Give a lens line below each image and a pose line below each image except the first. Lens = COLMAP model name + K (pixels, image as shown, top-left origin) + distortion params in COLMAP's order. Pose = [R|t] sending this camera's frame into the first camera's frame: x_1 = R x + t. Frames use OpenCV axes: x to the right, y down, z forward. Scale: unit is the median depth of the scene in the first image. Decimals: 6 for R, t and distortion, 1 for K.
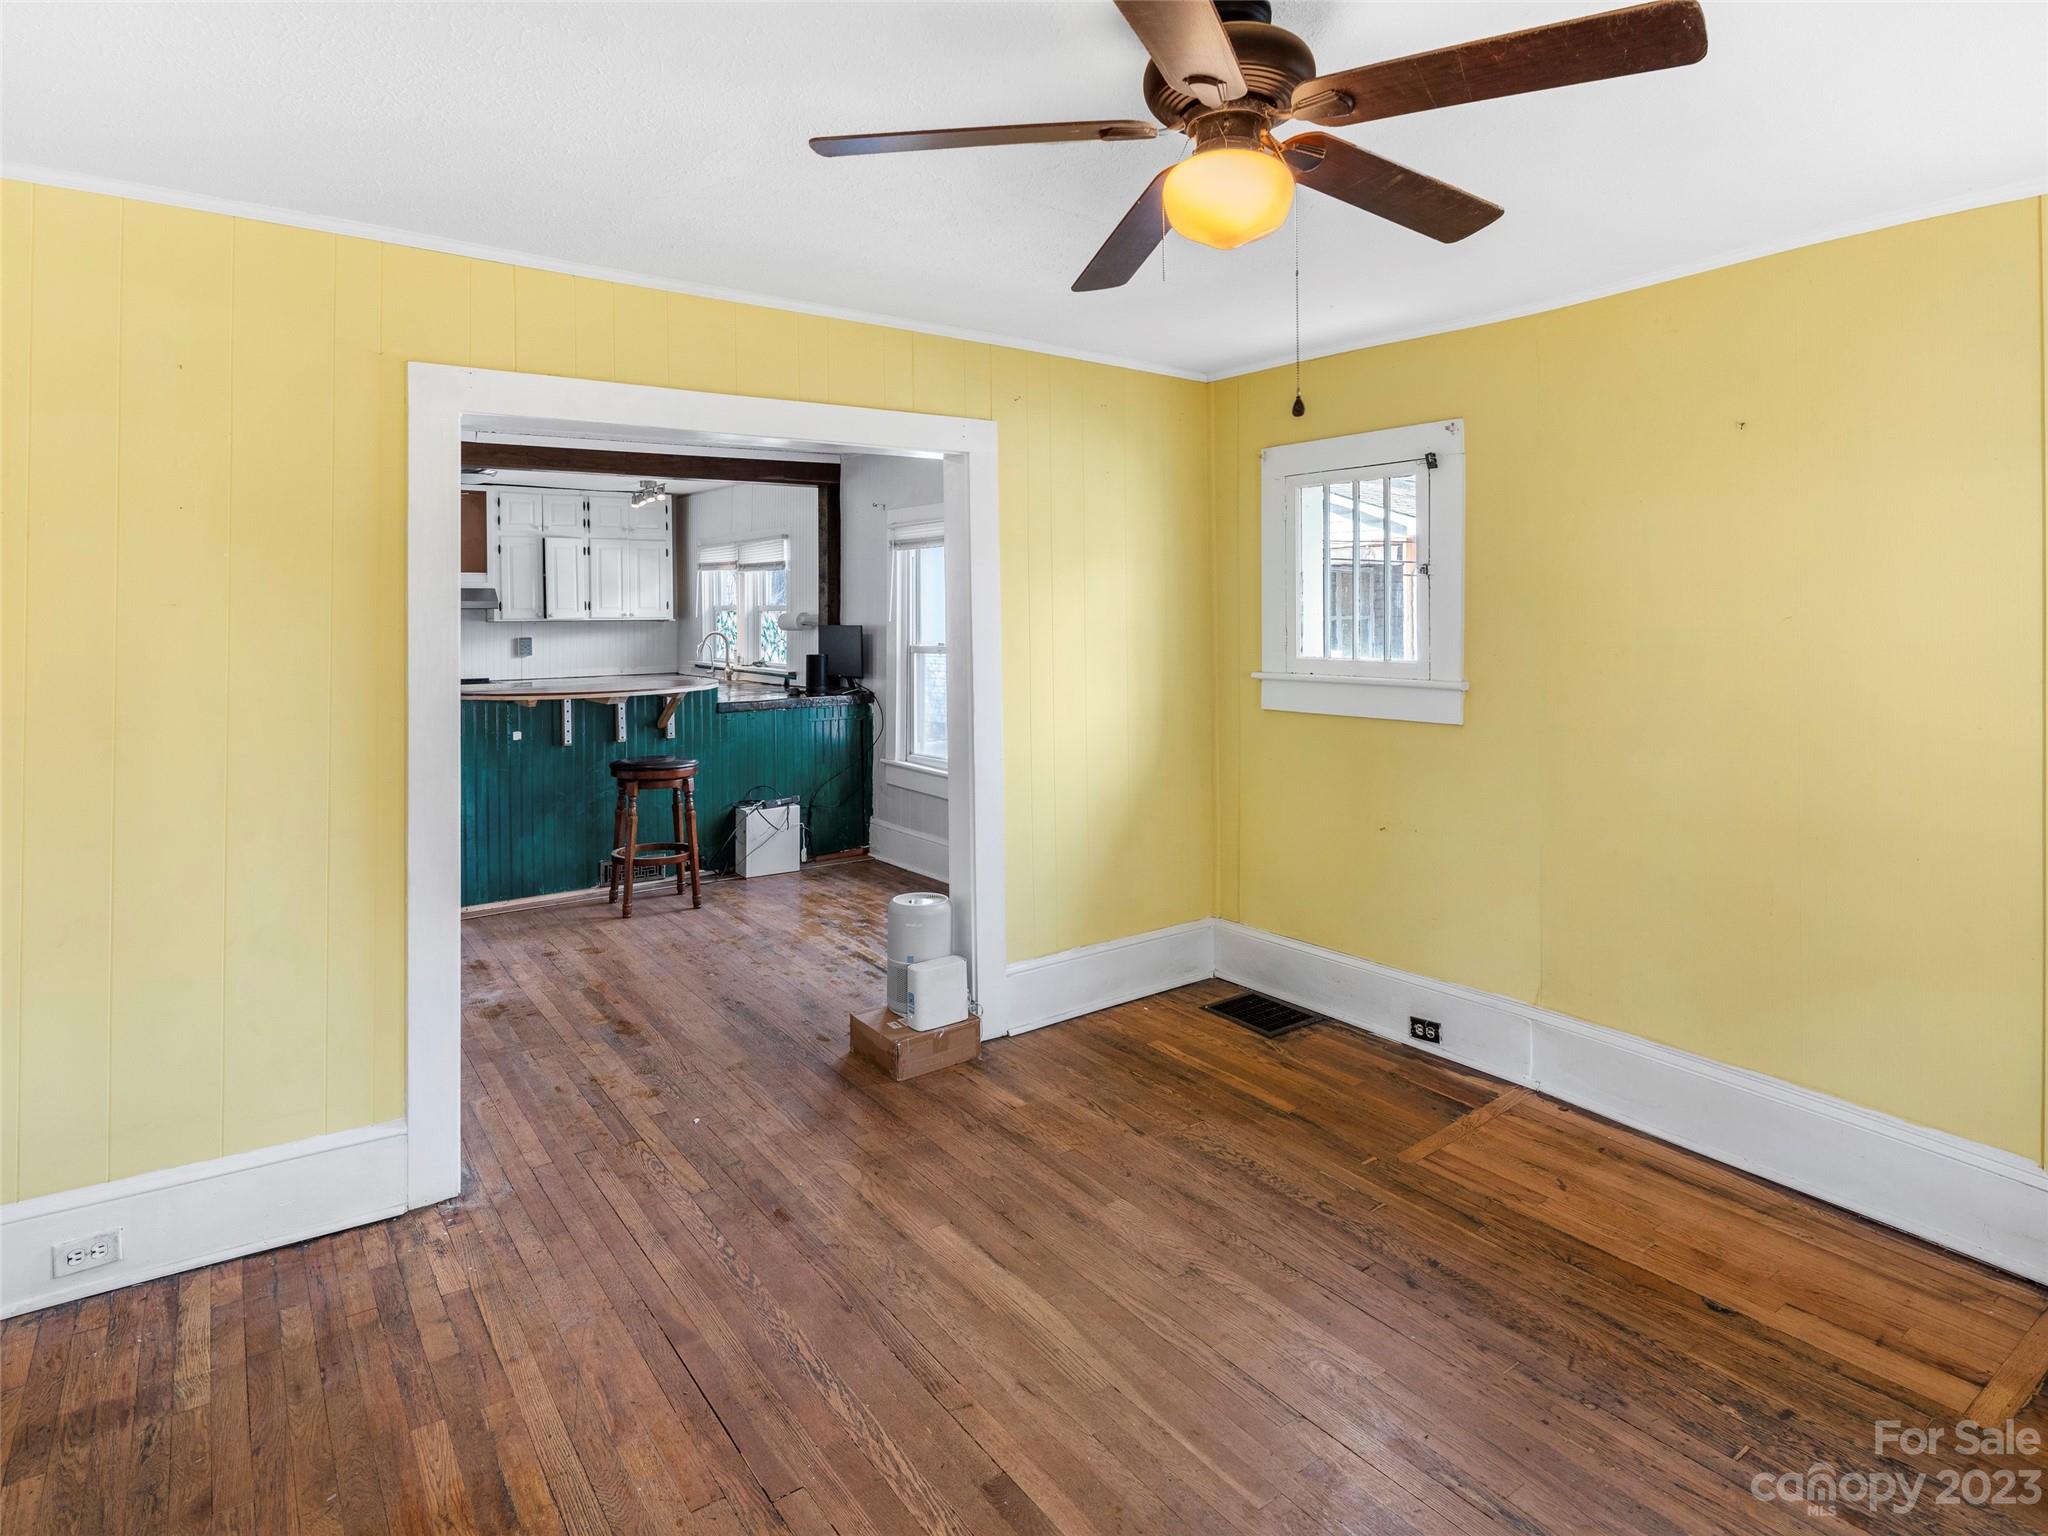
lens RADIAL K [[1140.5, 0, 990.8], [0, 1140.5, 772.2], [0, 0, 1]] dist [-0.003267, -0.001001]
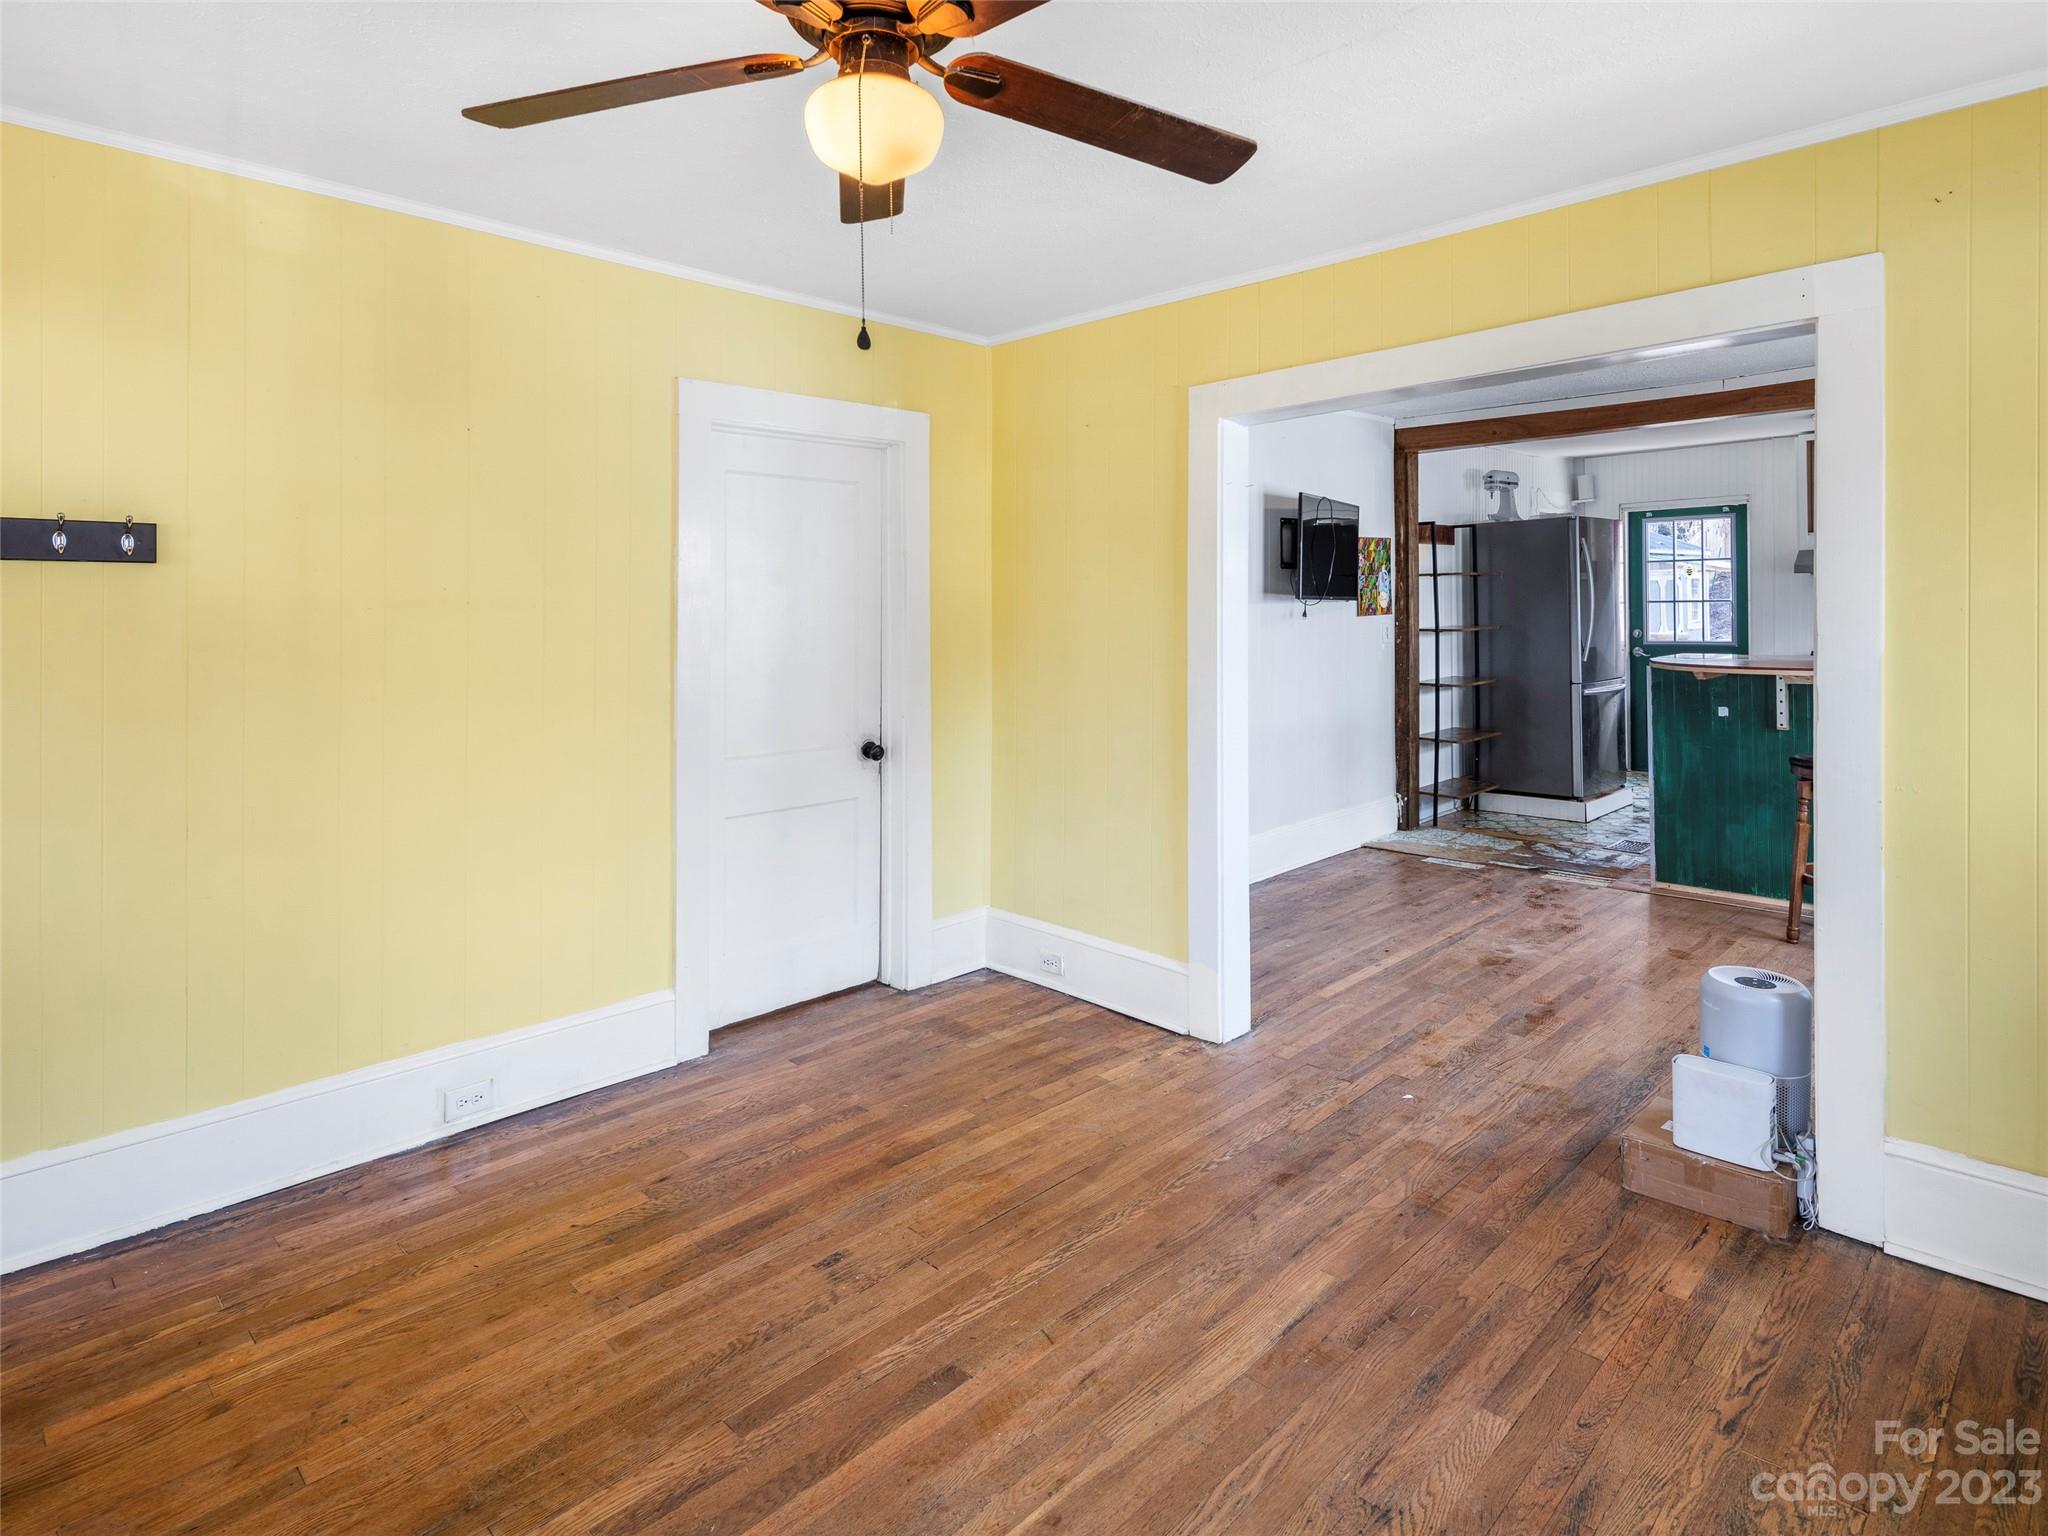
lens RADIAL K [[1110.3, 0, 1031.3], [0, 1110.3, 740.0], [0, 0, 1]] dist [0.000706, 0.000363]
pose [[0.169584, 0.130506, -0.976836, 0.612912], [-0.127161, 0.985805, 0.109628, -0.062067], [0.977277, 0.105624, 0.183772, 0.508934]]
